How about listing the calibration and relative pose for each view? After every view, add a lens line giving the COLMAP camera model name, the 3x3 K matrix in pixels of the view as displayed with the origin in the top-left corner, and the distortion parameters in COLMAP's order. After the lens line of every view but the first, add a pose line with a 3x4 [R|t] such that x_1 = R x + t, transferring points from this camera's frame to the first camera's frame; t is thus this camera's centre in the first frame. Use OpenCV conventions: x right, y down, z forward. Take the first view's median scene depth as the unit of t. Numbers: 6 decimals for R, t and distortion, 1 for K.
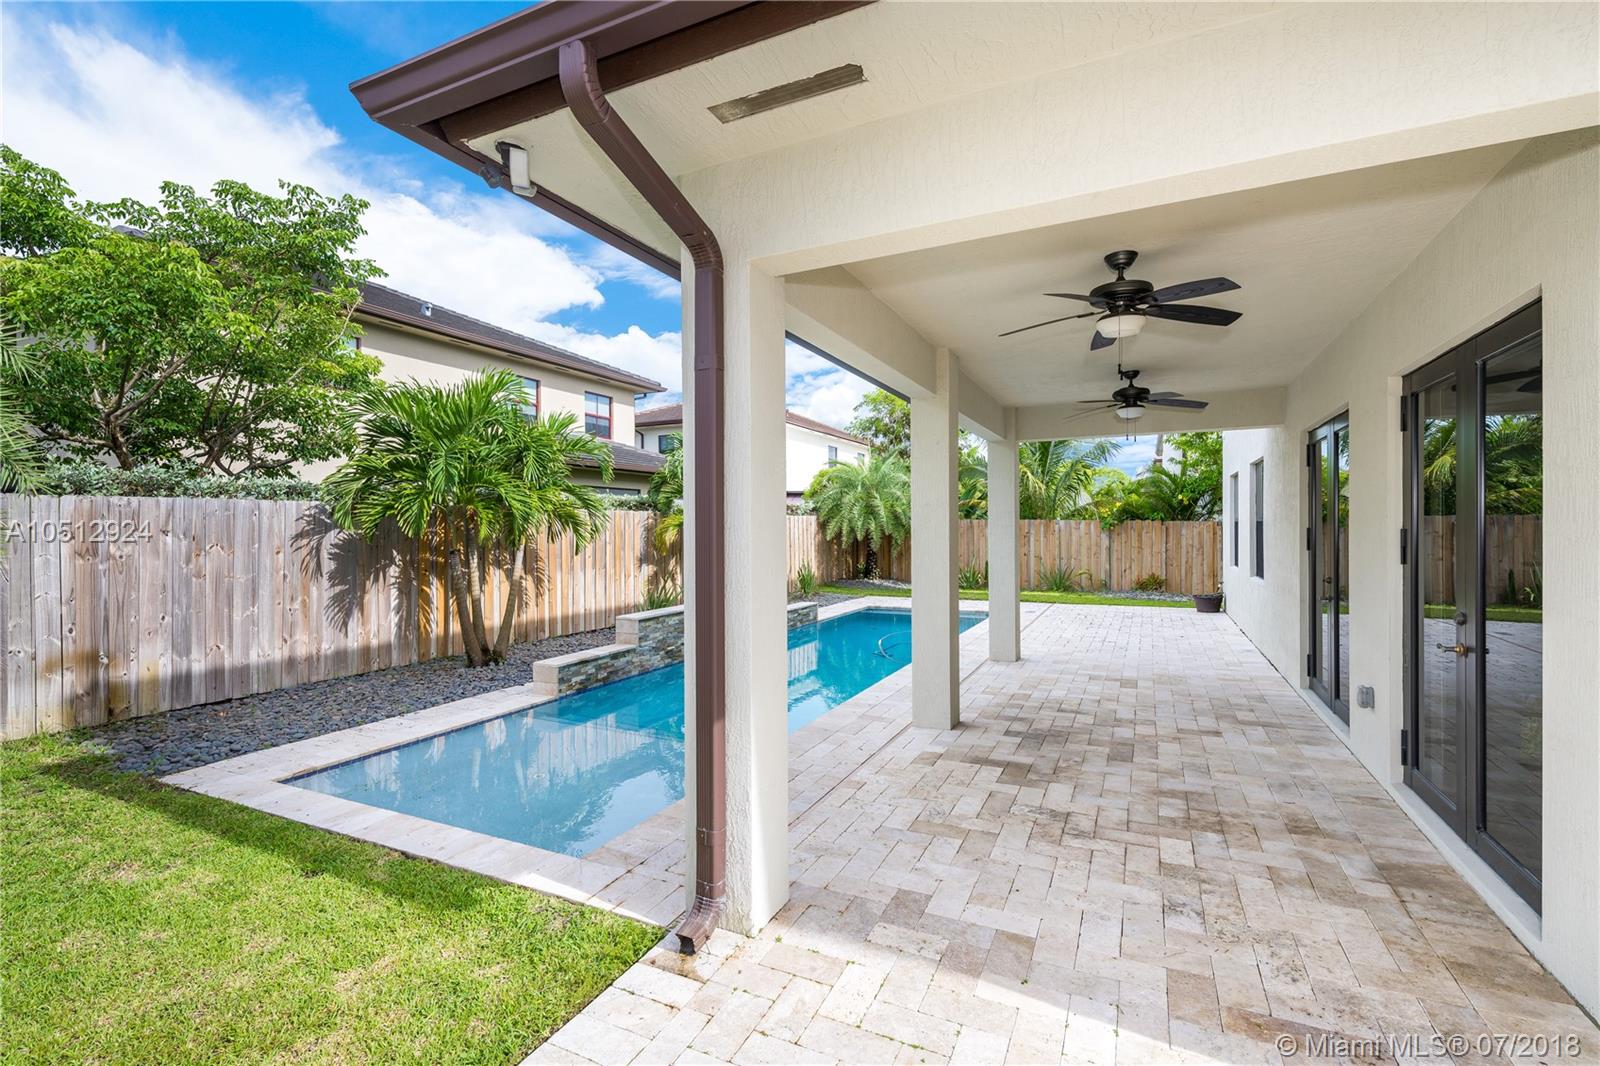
lens RADIAL K [[705.3, 0, 799.0], [0, 705.3, 532.4], [0, 0, 1]] dist [0.016530, -0.002508]
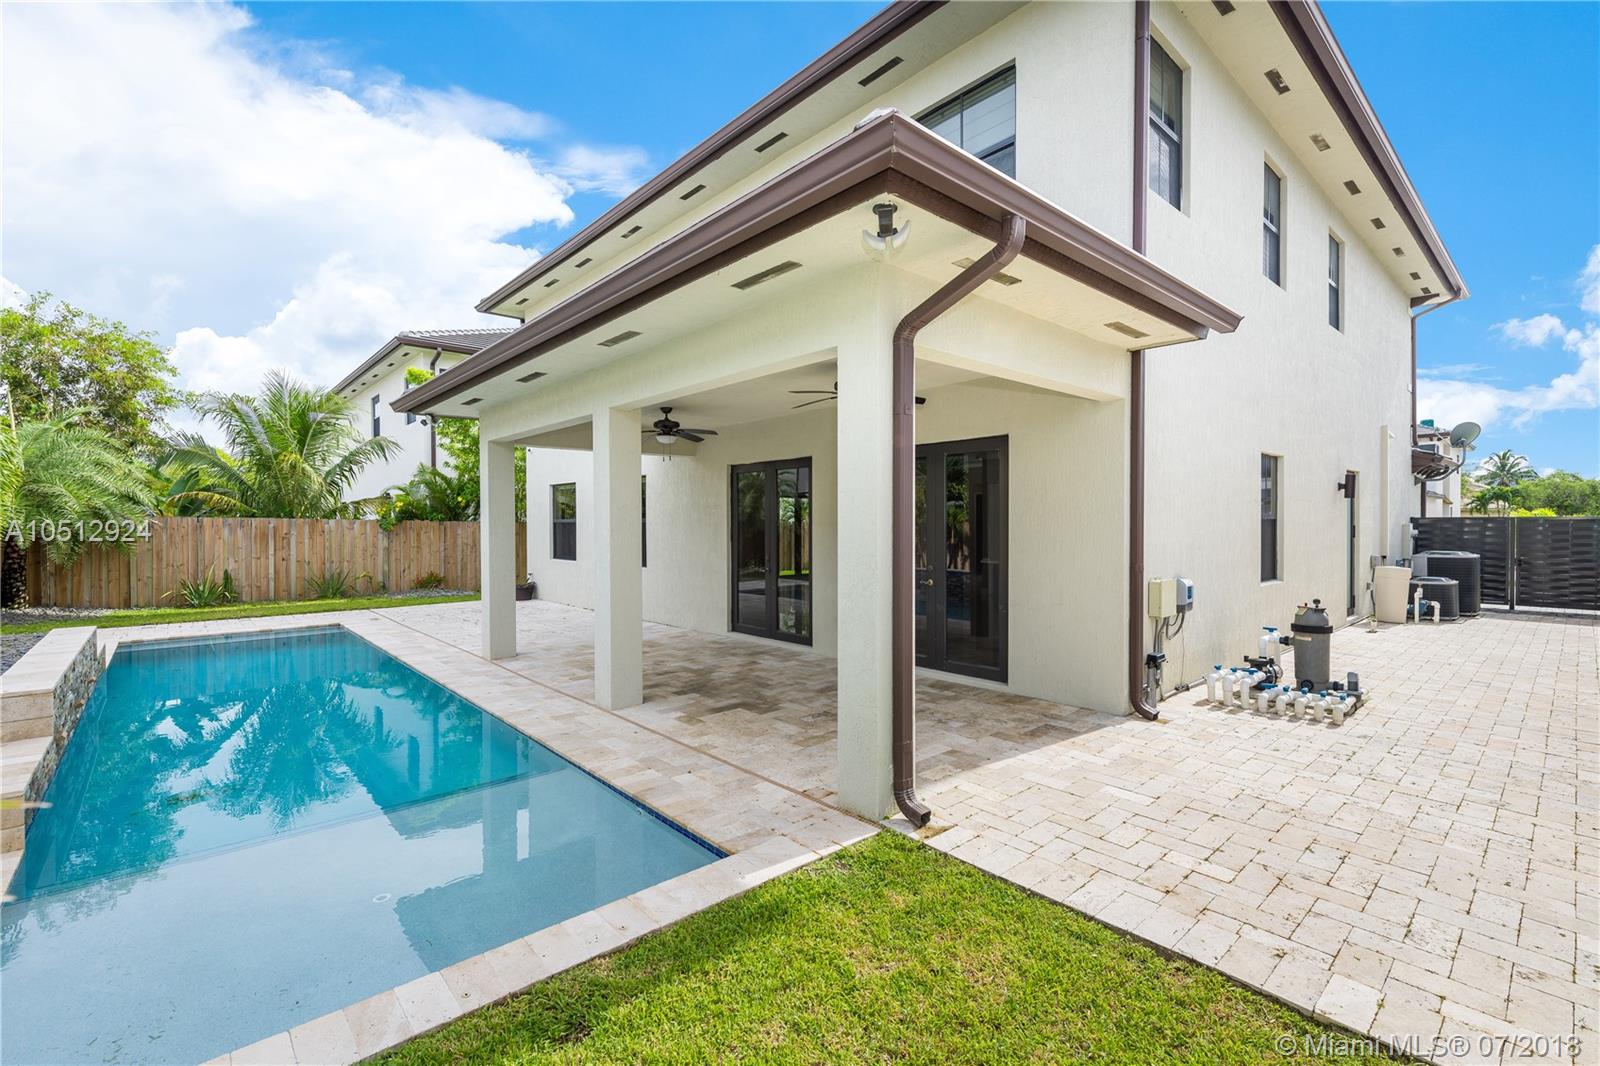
lens RADIAL K [[705.3, 0, 794.6], [0, 705.3, 528.6], [0, 0, 1]] dist [0.016530, -0.002508]
pose [[0.389191, -0.003744, 0.921149, -0.817799], [0.008518, 0.999964, 0.000466, -0.003520], [-0.921118, 0.007665, 0.389209, 0.354585]]
